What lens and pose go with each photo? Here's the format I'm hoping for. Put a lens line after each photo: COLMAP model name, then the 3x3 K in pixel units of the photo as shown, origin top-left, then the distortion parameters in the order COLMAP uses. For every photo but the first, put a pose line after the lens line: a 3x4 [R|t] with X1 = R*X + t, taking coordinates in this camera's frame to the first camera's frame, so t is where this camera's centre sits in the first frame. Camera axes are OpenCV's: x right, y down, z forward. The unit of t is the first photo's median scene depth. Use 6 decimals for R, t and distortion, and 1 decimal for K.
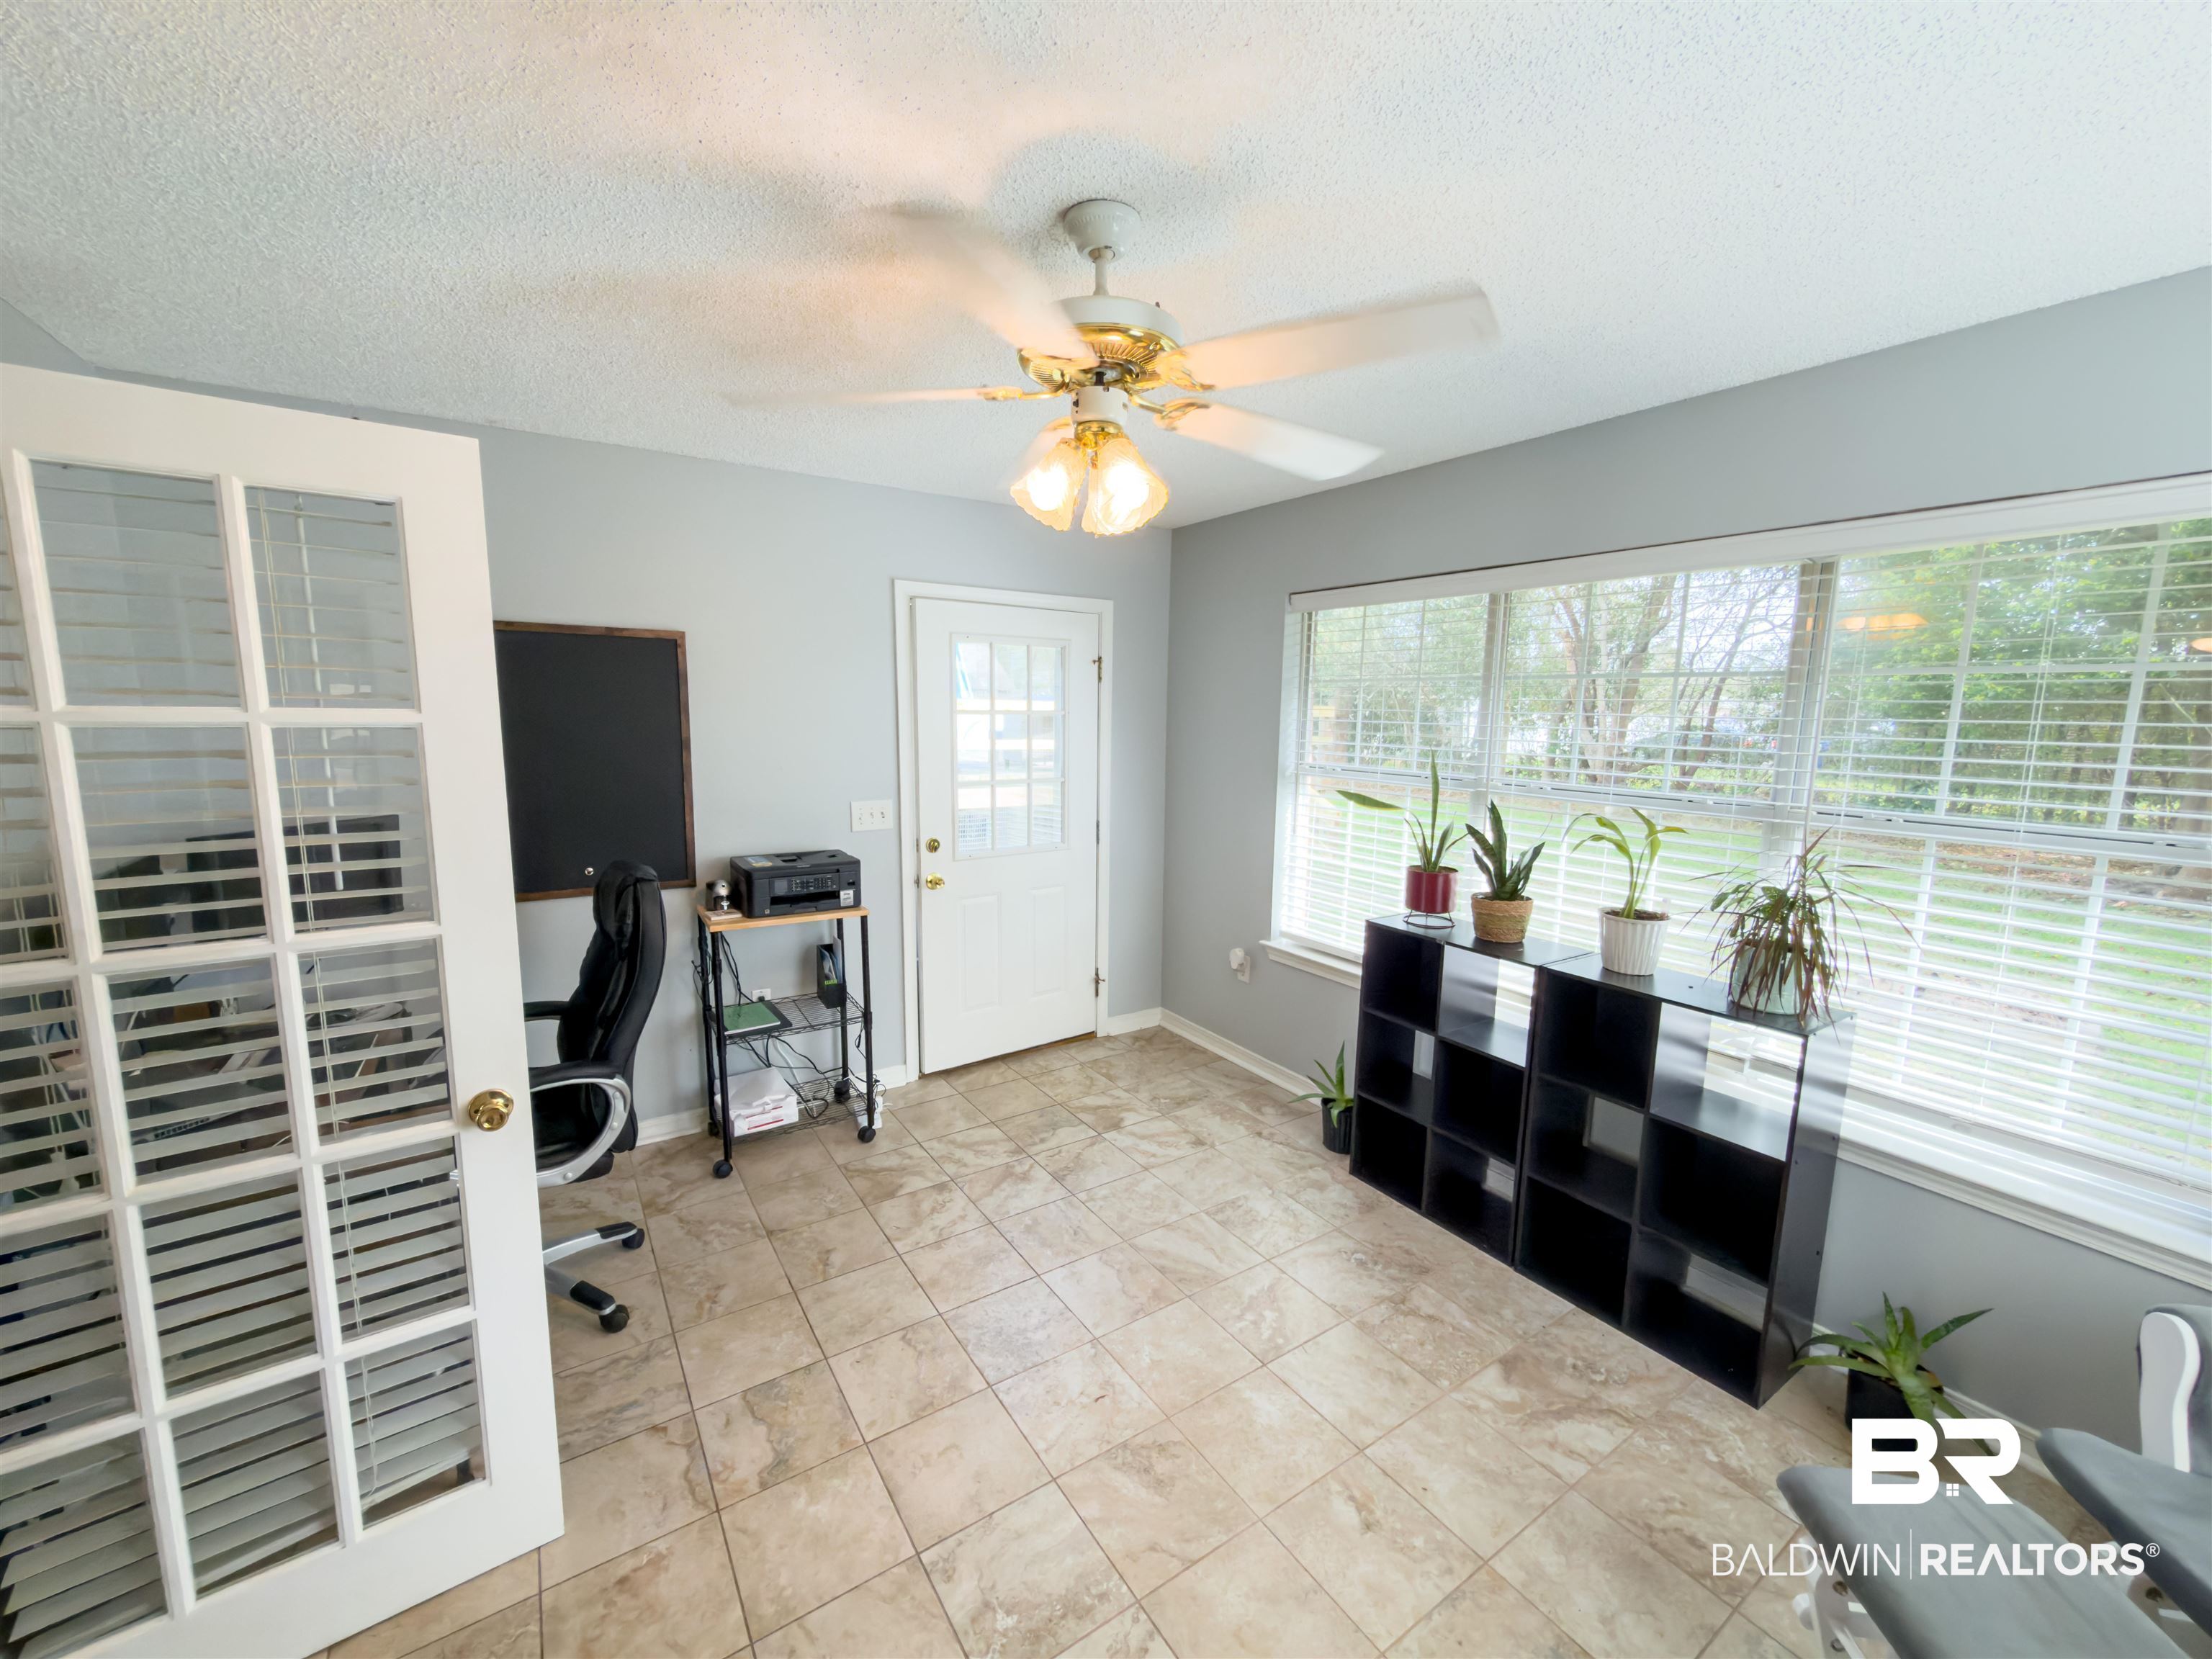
lens RADIAL K [[880.5, 0, 1097.8], [0, 880.5, 827.1], [0, 0, 1]] dist [0.001609, 0.000584]
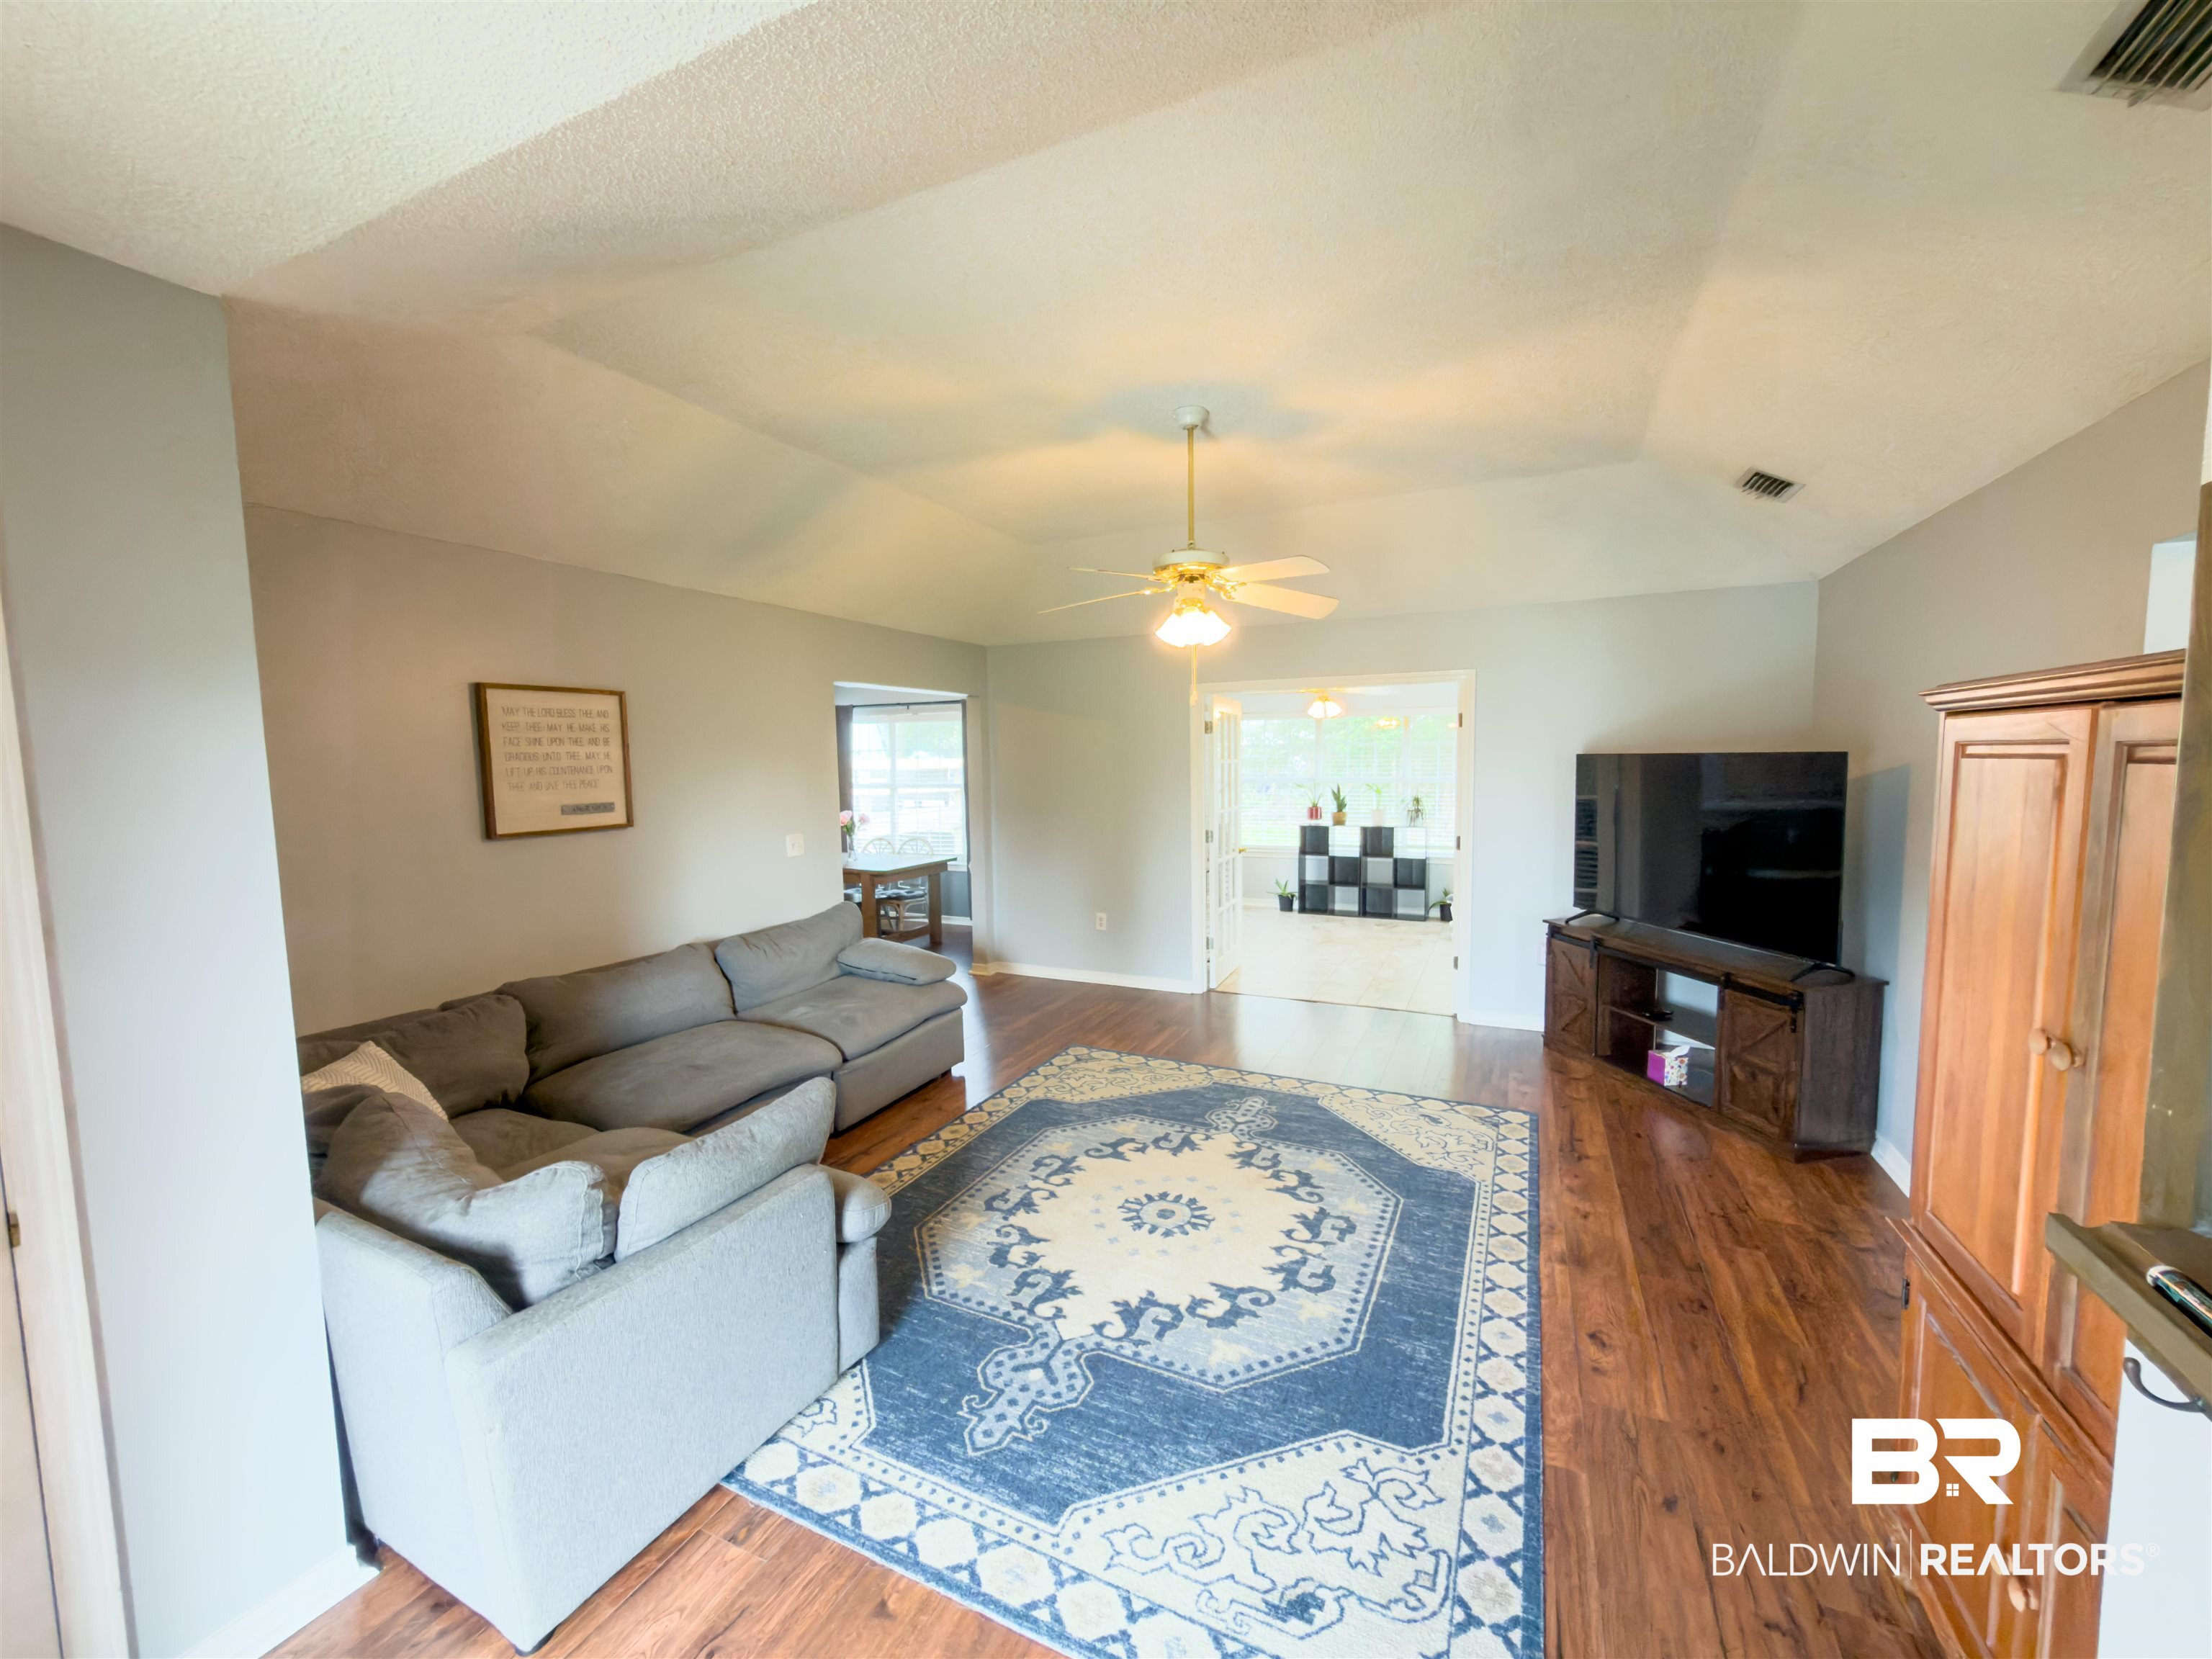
lens RADIAL K [[880.5, 0, 1096.0], [0, 880.5, 828.4], [0, 0, 1]] dist [0.001609, 0.000584]
pose [[0.858113, -0.068684, 0.508847, -1.879906], [0.100788, 0.994265, -0.035762, 0.162949], [-0.503473, 0.081974, 0.860114, -1.274194]]
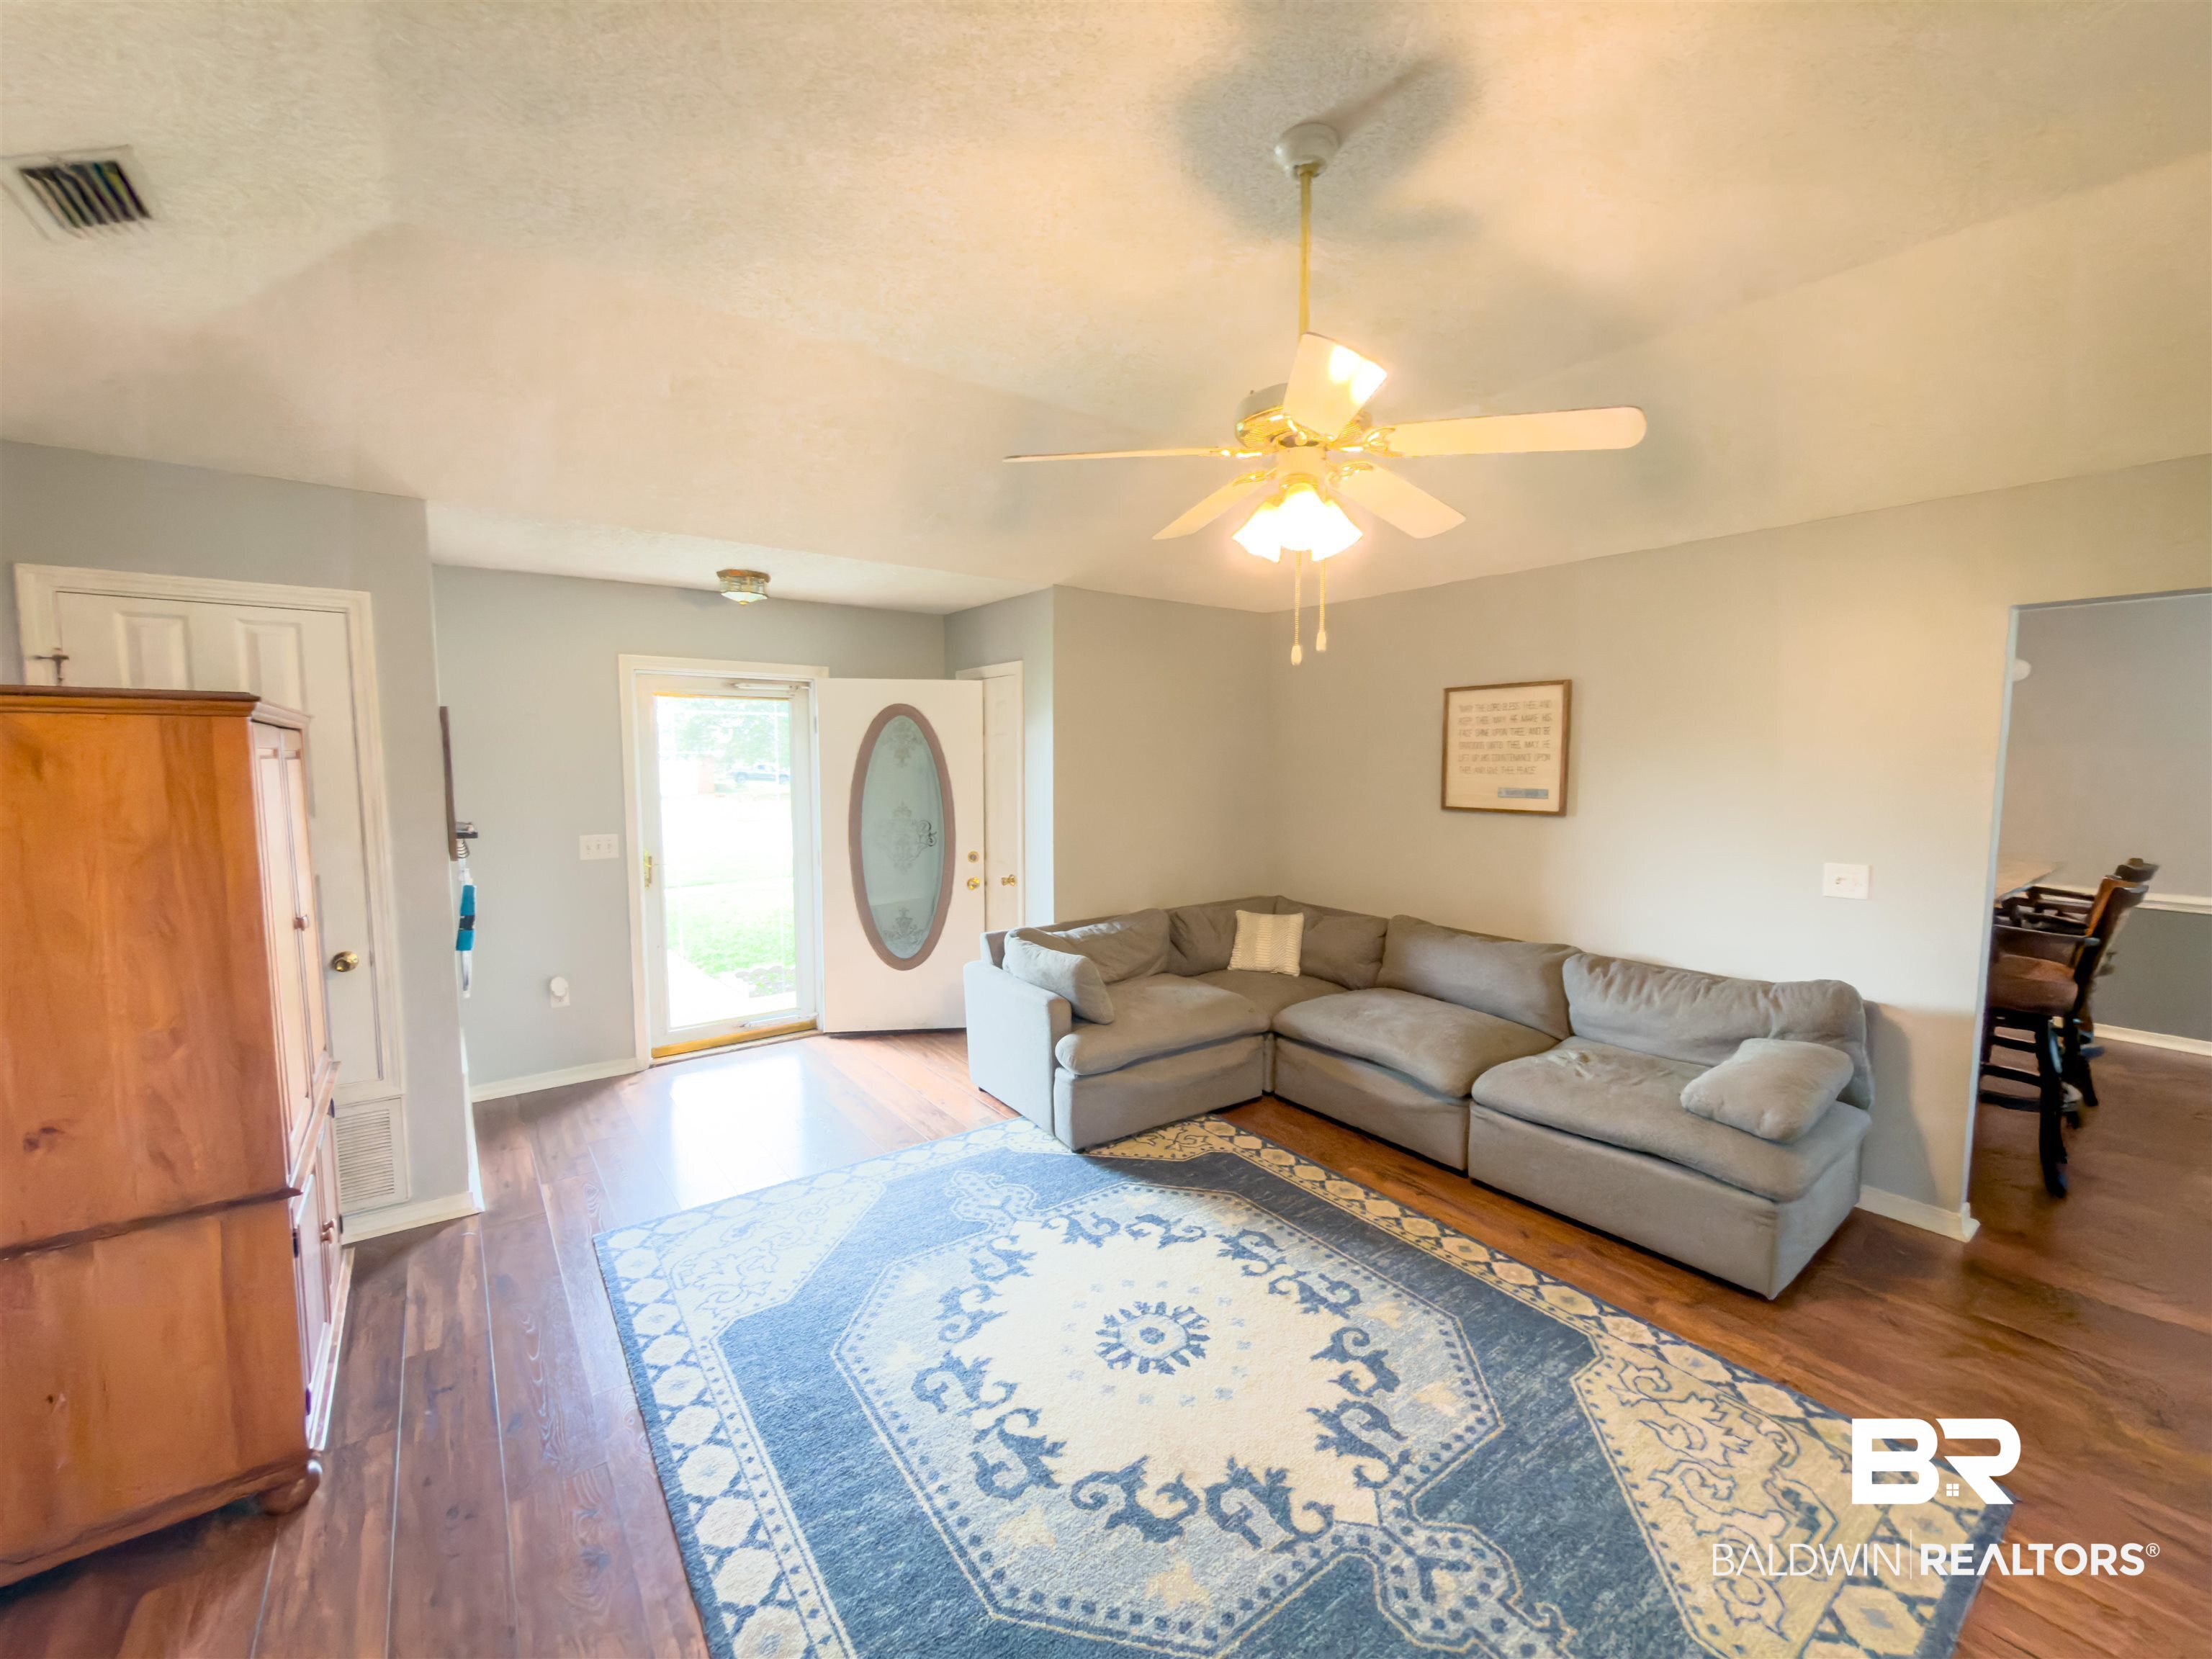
lens RADIAL K [[880.5, 0, 1113.2], [0, 880.5, 836.4], [0, 0, 1]] dist [0.001609, 0.000584]
pose [[0.065073, 0.074470, -0.995098, -0.504322], [-0.142849, 0.987636, 0.064570, 0.082671], [0.987603, 0.137947, 0.074906, -0.524662]]
